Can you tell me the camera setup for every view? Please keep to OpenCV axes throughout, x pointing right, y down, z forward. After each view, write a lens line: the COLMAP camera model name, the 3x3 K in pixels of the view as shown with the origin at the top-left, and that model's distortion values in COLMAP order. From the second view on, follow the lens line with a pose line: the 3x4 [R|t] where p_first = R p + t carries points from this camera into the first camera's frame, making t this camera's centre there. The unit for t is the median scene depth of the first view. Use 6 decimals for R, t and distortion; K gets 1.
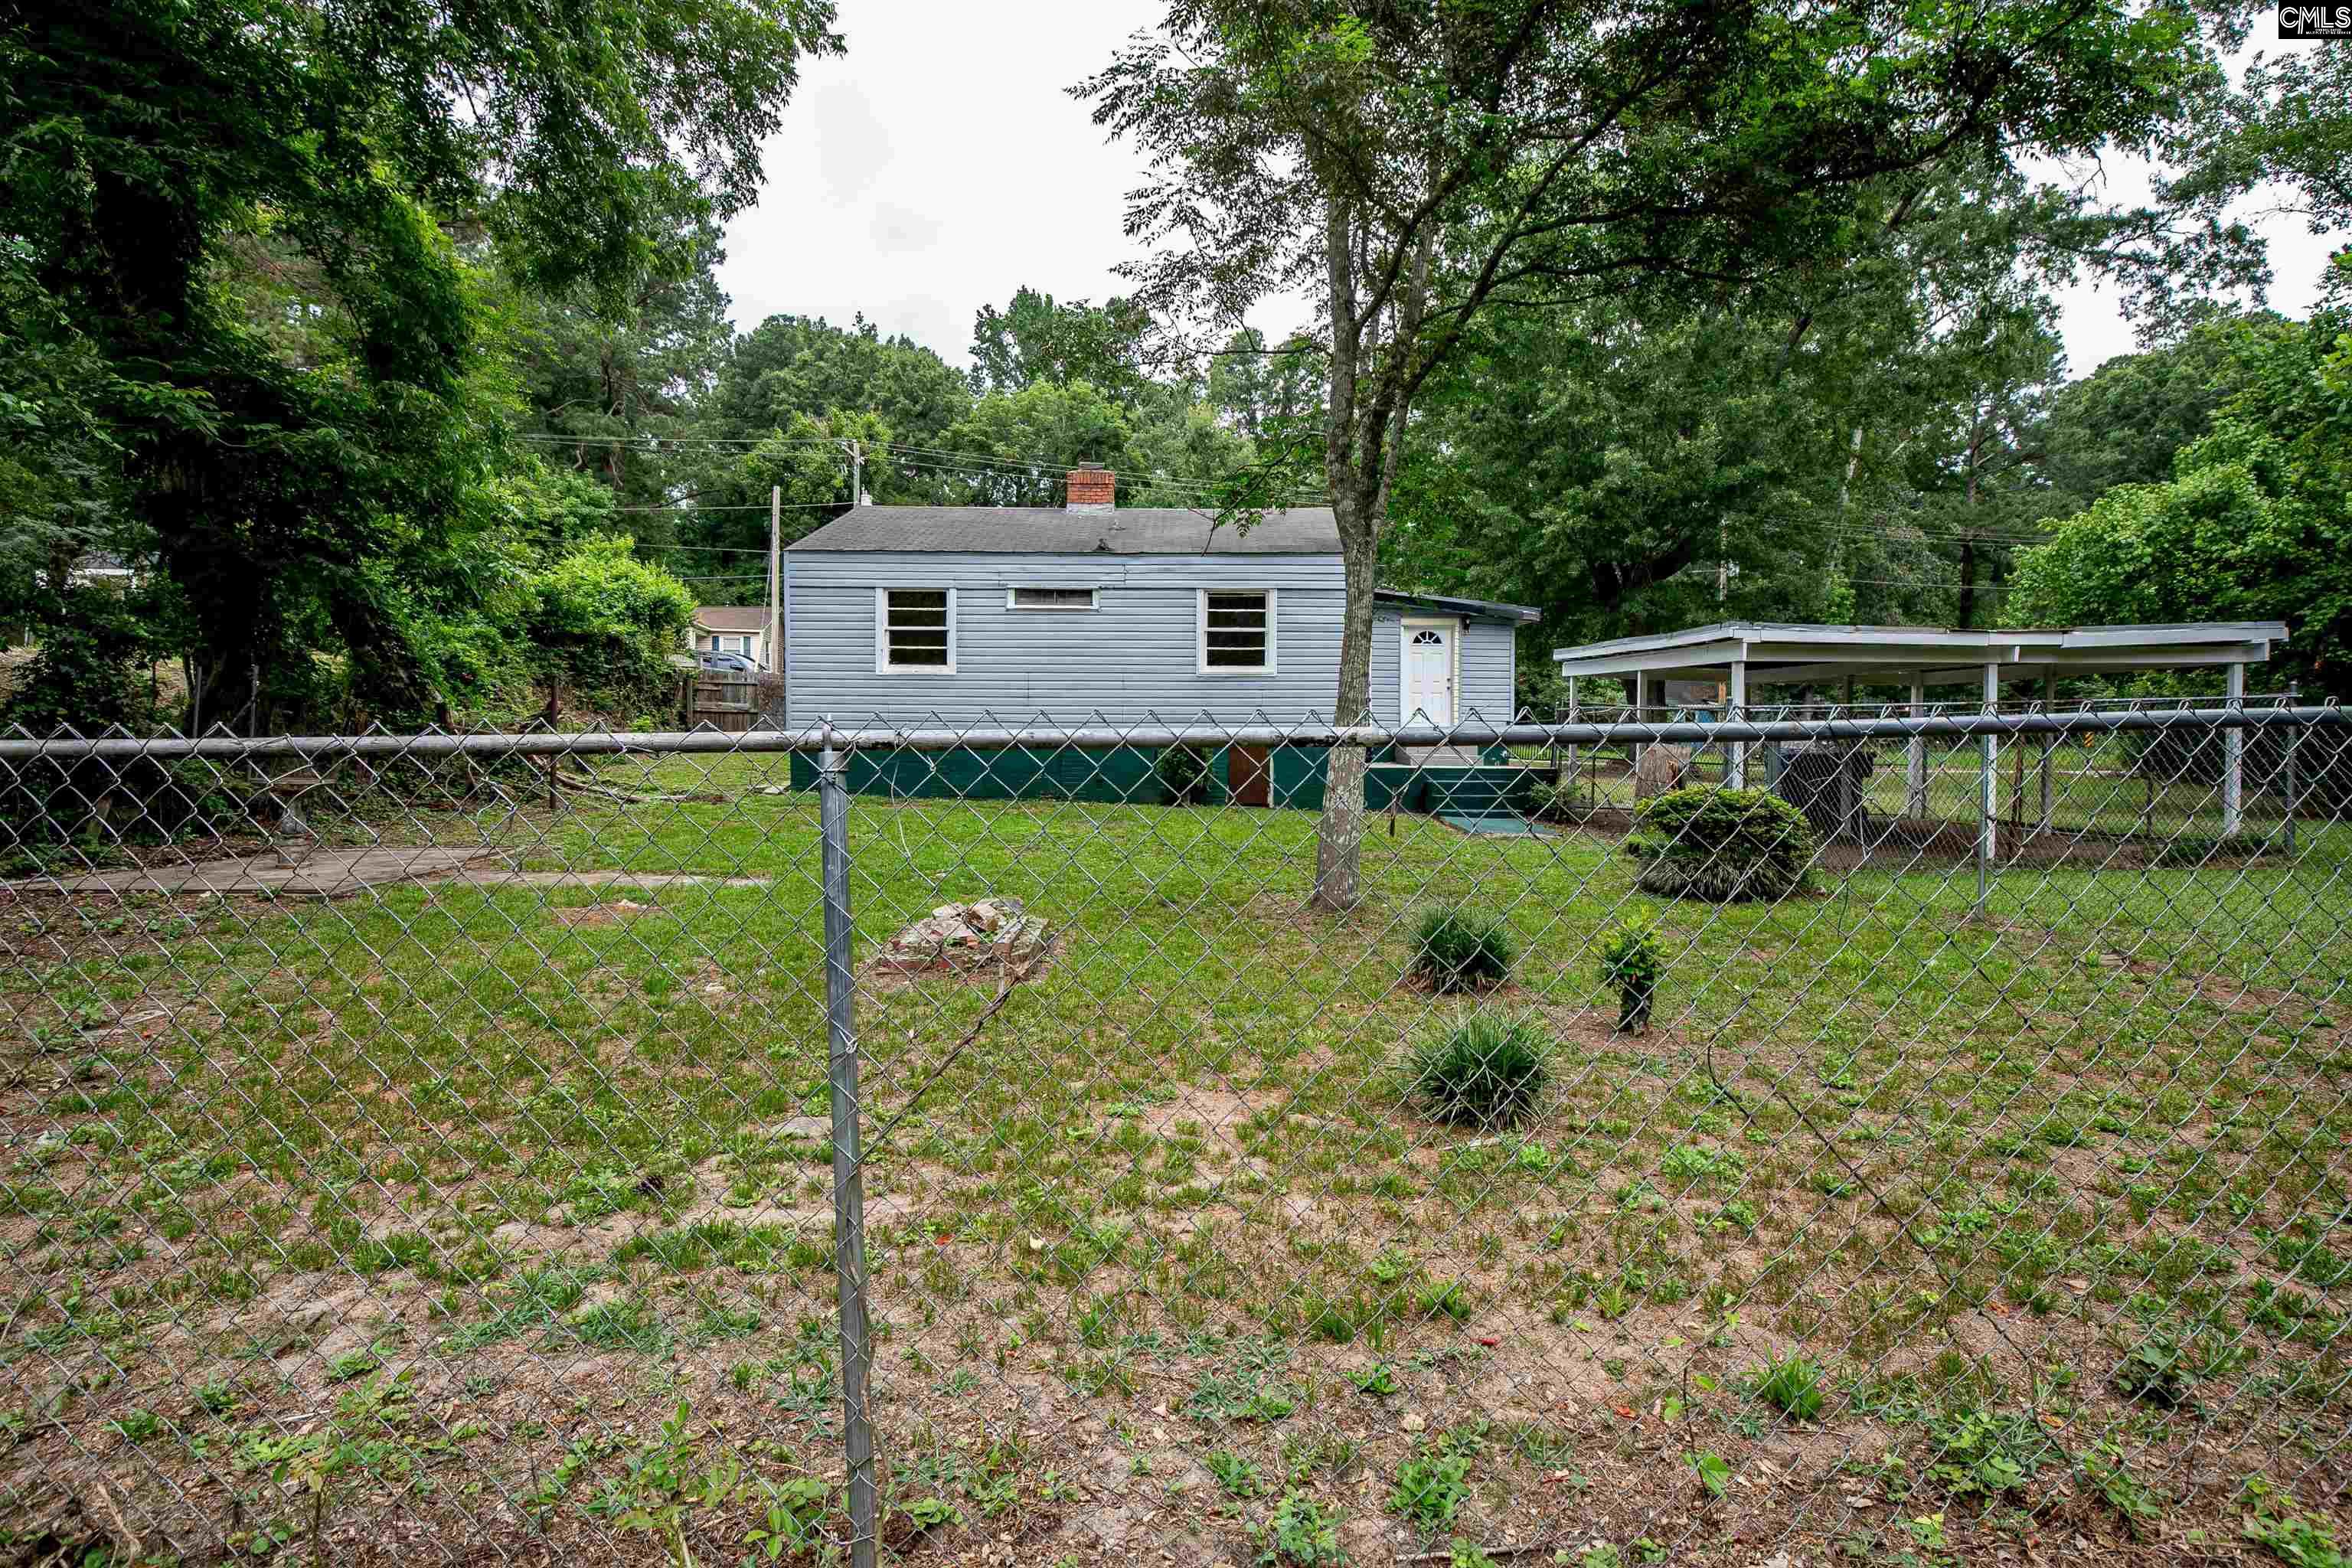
lens RADIAL K [[1075.6, 0, 1176.0], [0, 1075.6, 784.0], [0, 0, 1]] dist [-0.024578, -0.000201]
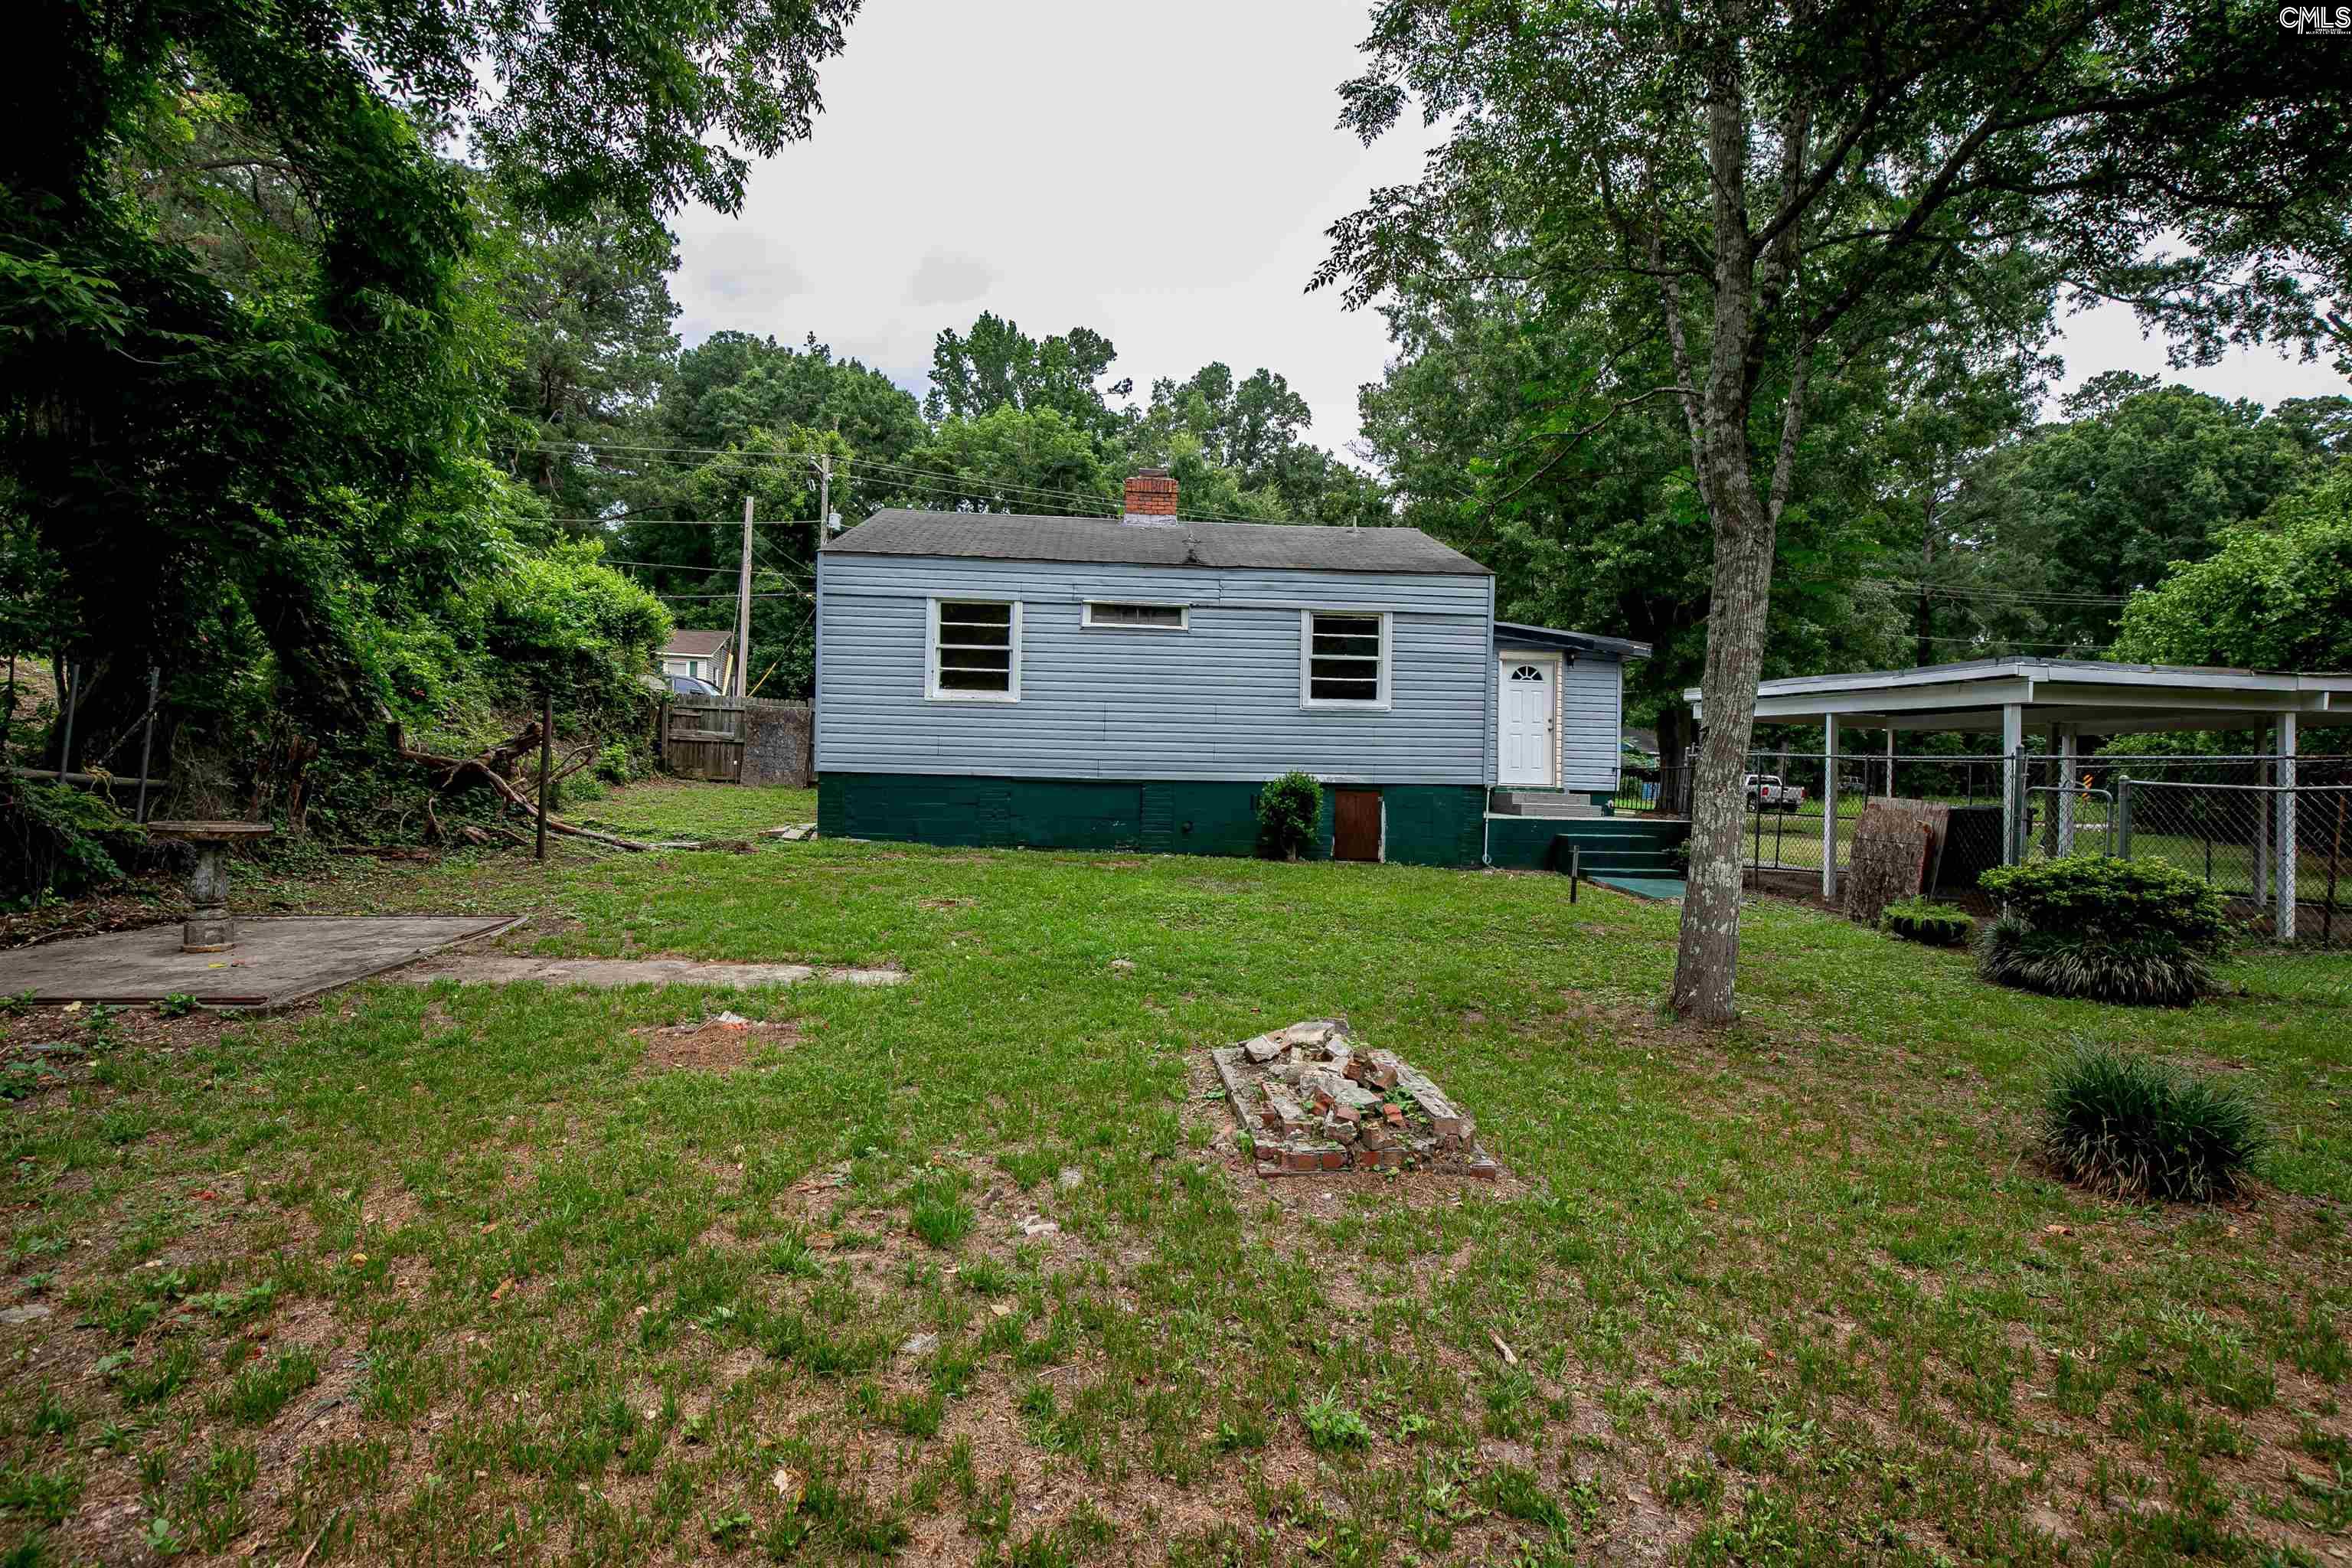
lens RADIAL K [[1085.3, 0, 1185.5], [0, 1085.3, 783.4], [0, 0, 1]] dist [-0.025001, 0.001470]
pose [[0.997661, 0.015718, 0.066523, -0.097416], [-0.013260, 0.999219, -0.037224, -0.005609], [-0.067056, 0.036255, 0.997090, 0.103132]]
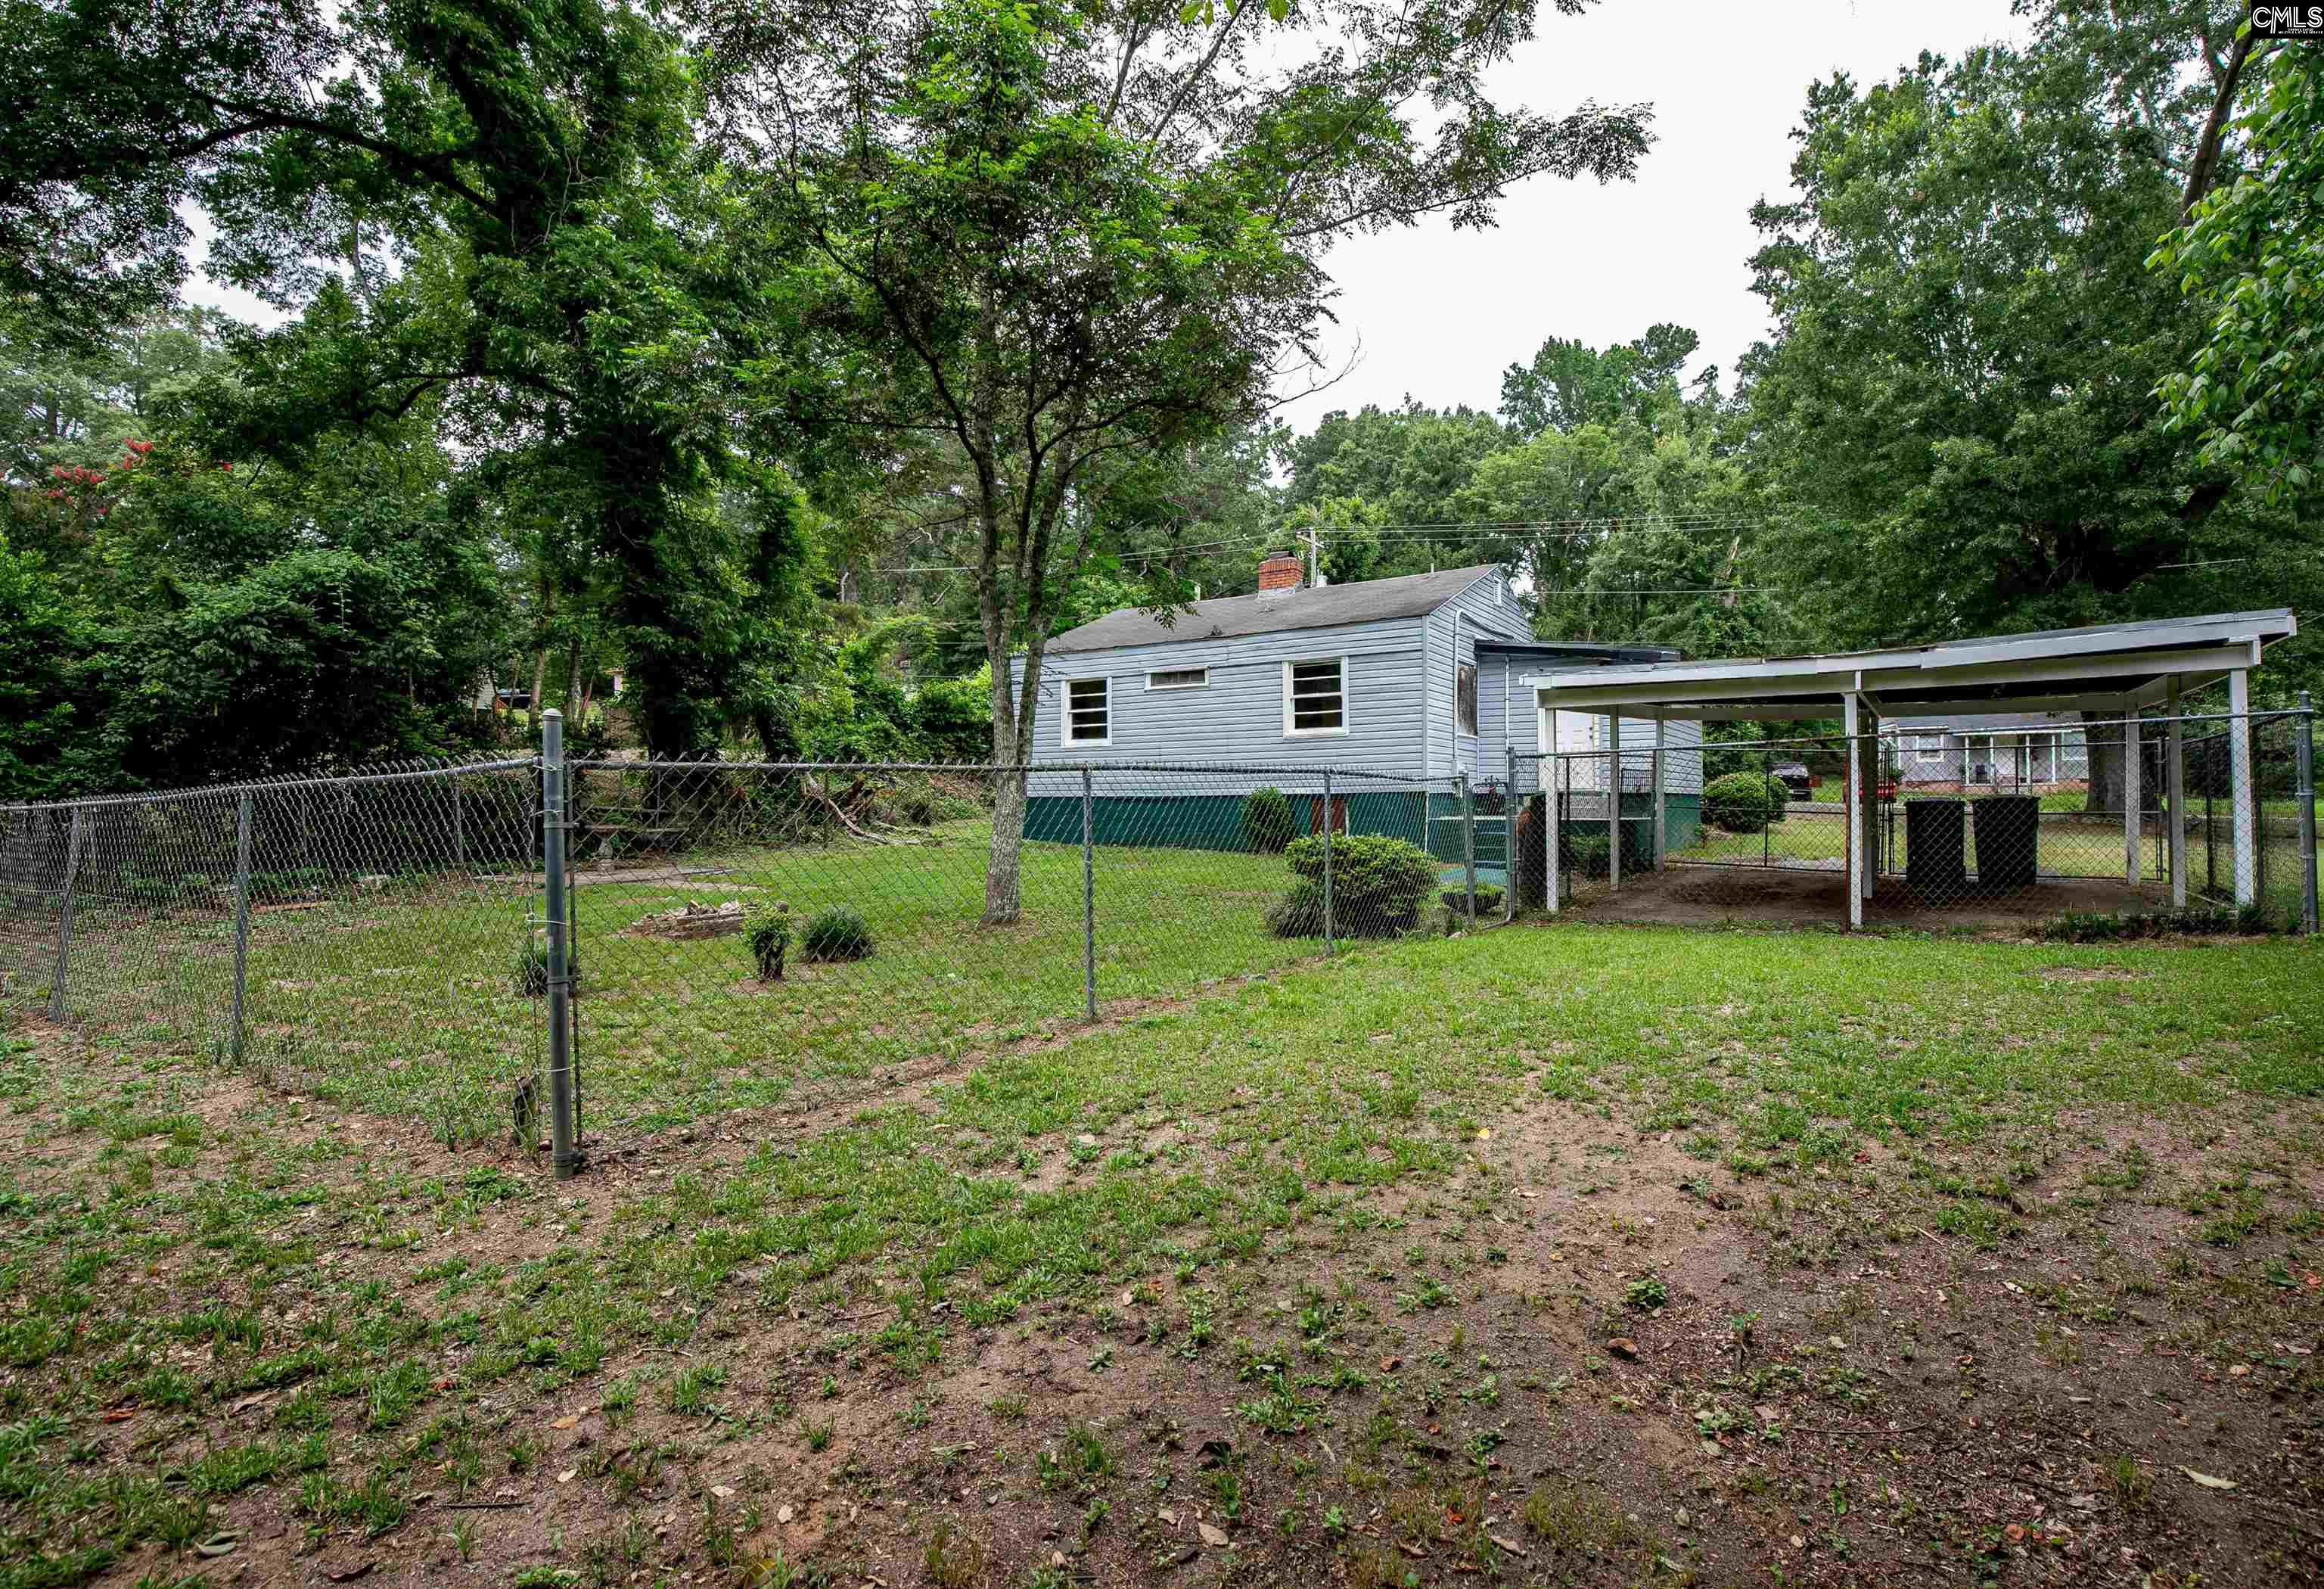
lens RADIAL K [[1055.9, 0, 1195.6], [0, 1055.9, 828.7], [0, 0, 1]] dist [-0.027535, -0.000083]
pose [[0.854853, 0.000556, -0.518870, 0.389093], [-0.004866, 0.999964, -0.006947, 0.002650], [0.518847, 0.008464, 0.854825, -0.002185]]
